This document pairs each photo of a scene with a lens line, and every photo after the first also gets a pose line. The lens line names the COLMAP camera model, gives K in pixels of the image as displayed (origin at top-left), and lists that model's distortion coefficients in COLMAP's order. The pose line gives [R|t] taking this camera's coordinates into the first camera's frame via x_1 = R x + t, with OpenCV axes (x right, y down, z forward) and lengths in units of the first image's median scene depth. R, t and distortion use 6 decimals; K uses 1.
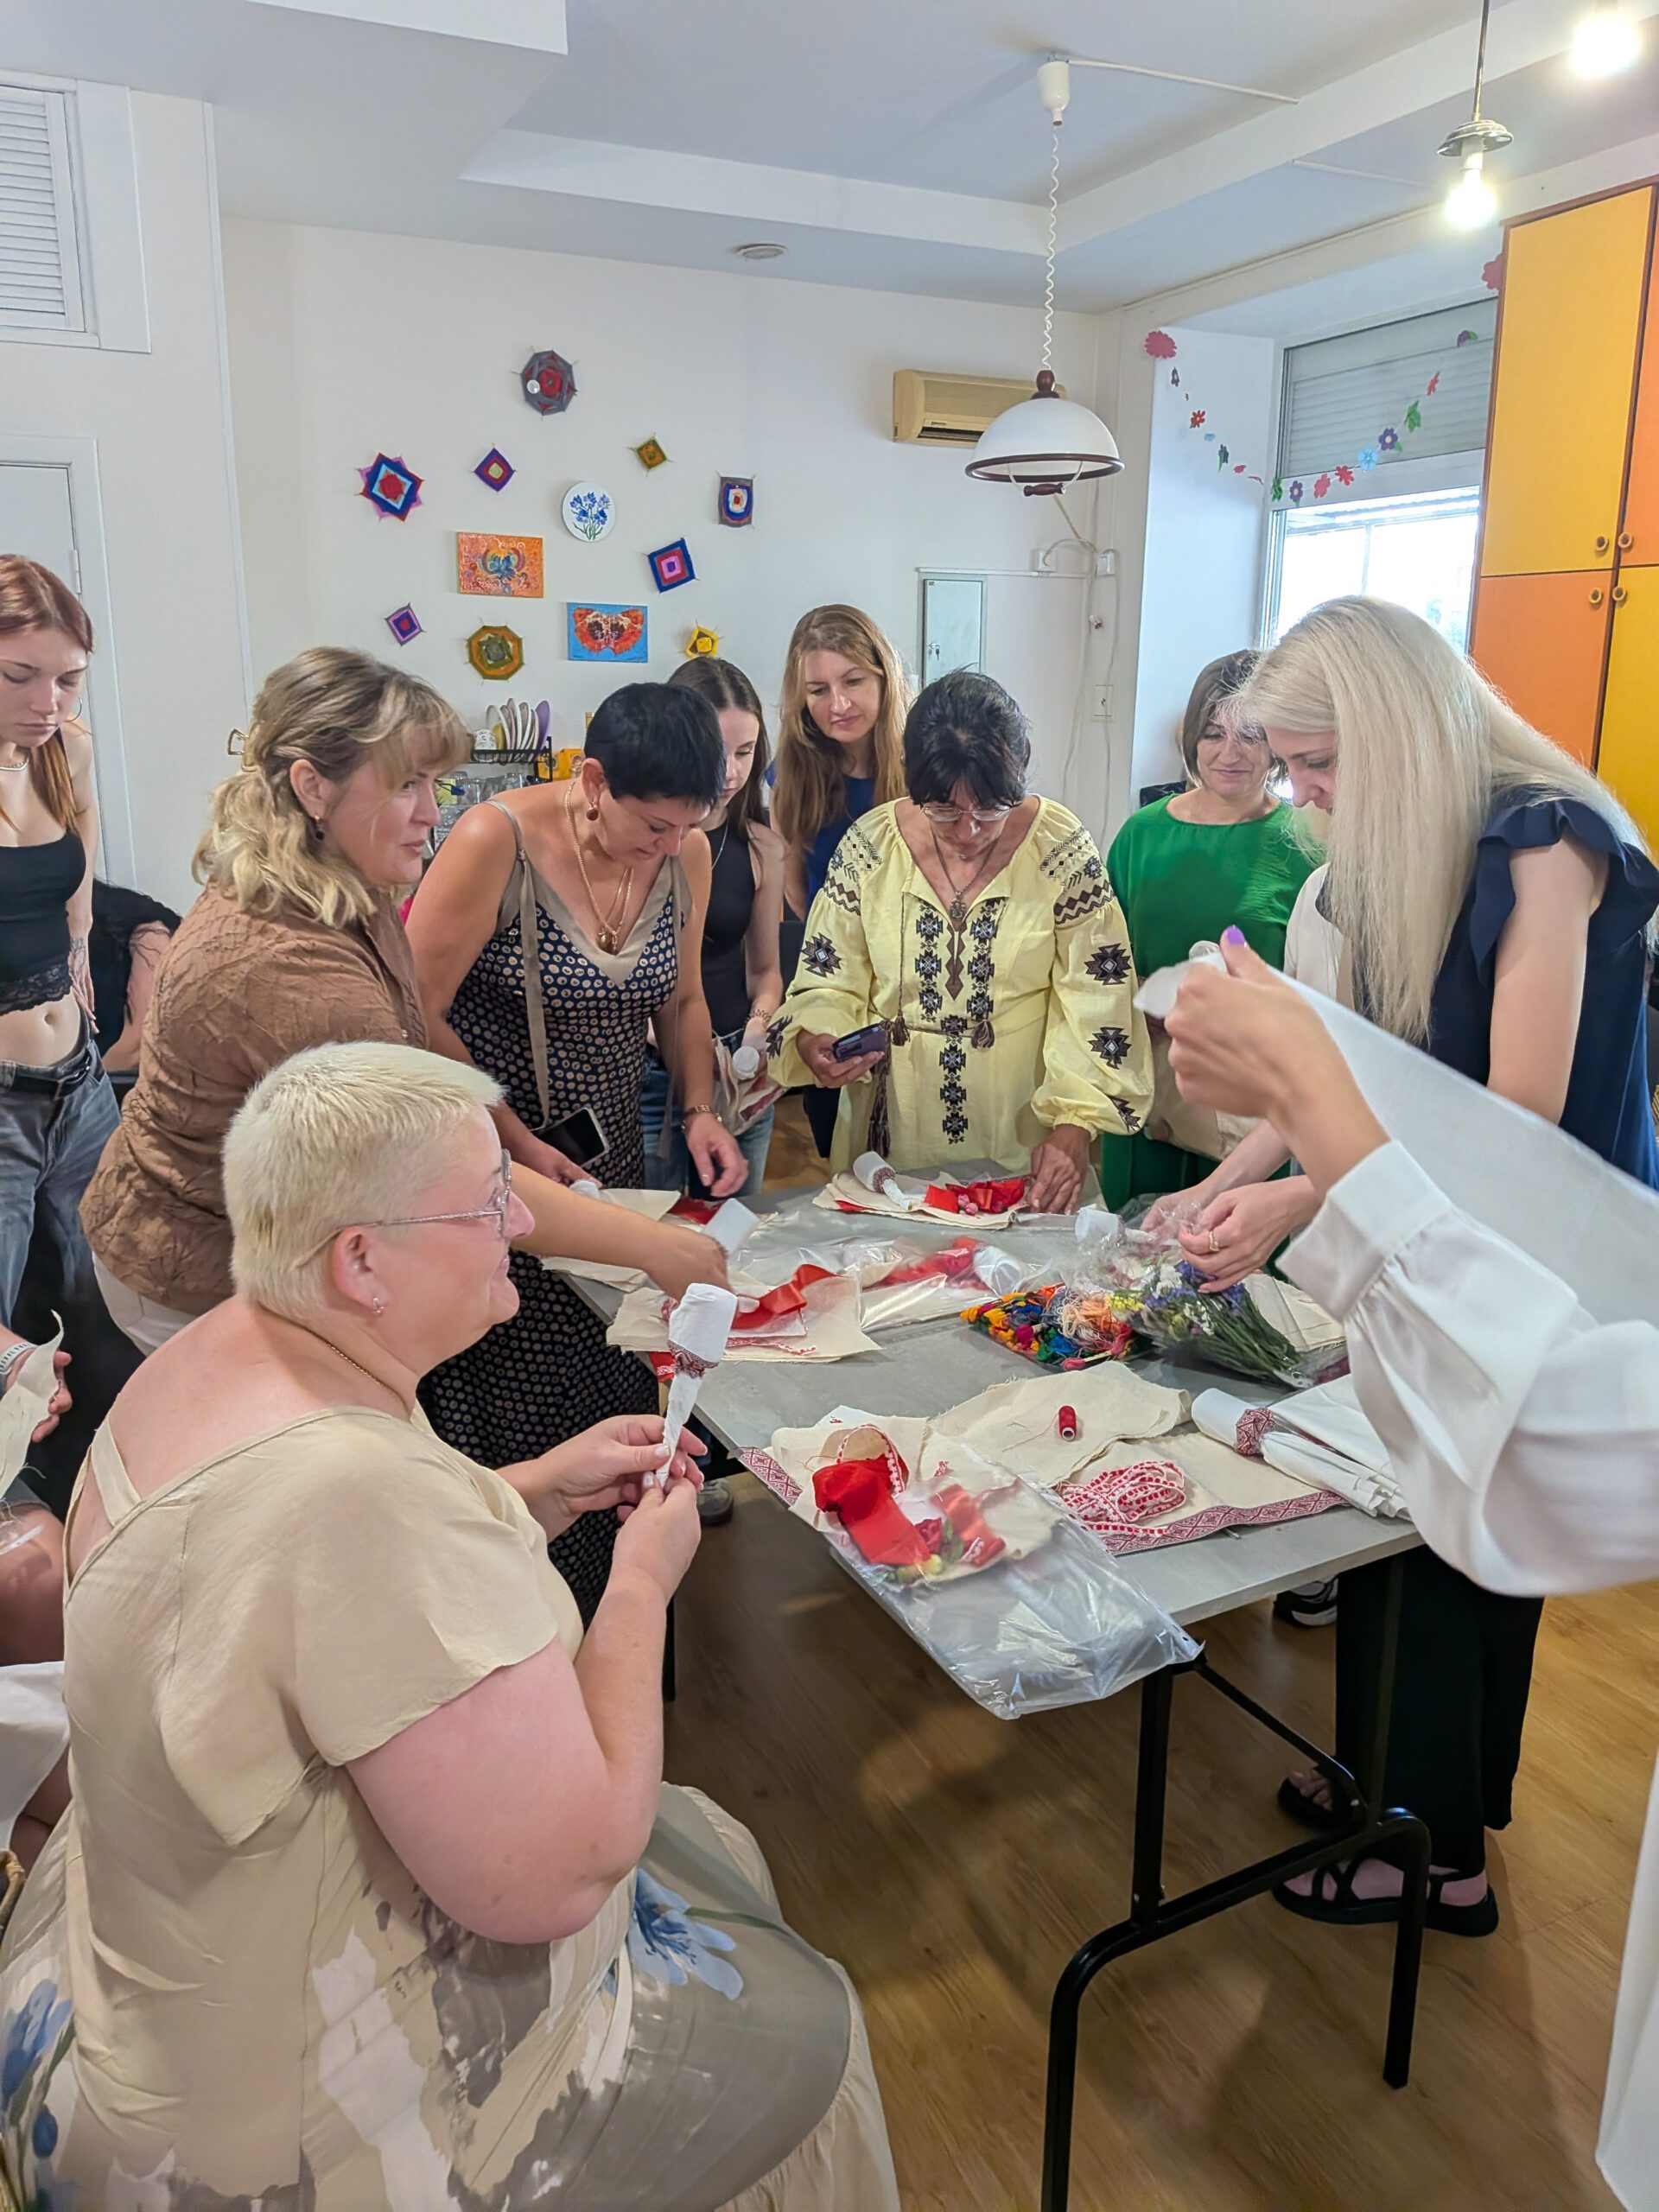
lens RADIAL K [[1619.2, 0, 829.5], [0, 1619.2, 1106.0], [0, 0, 1]] dist [0.056321, -0.055597]
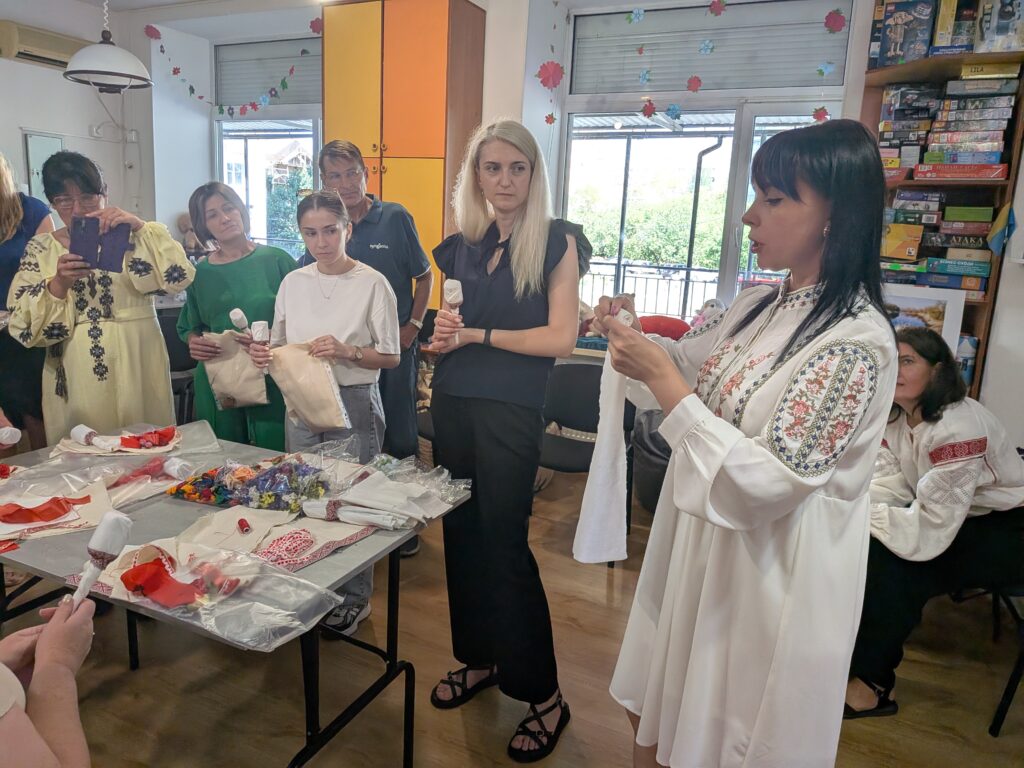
lens RADIAL K [[749.6, 0, 512.0], [0, 749.6, 384.0], [0, 0, 1]] dist [0.056321, -0.055597]
pose [[0.790963, -0.094976, 0.604448, -0.126851], [0.116896, 0.993139, 0.003084, 0.044726], [-0.600594, 0.068218, 0.796638, 0.012961]]
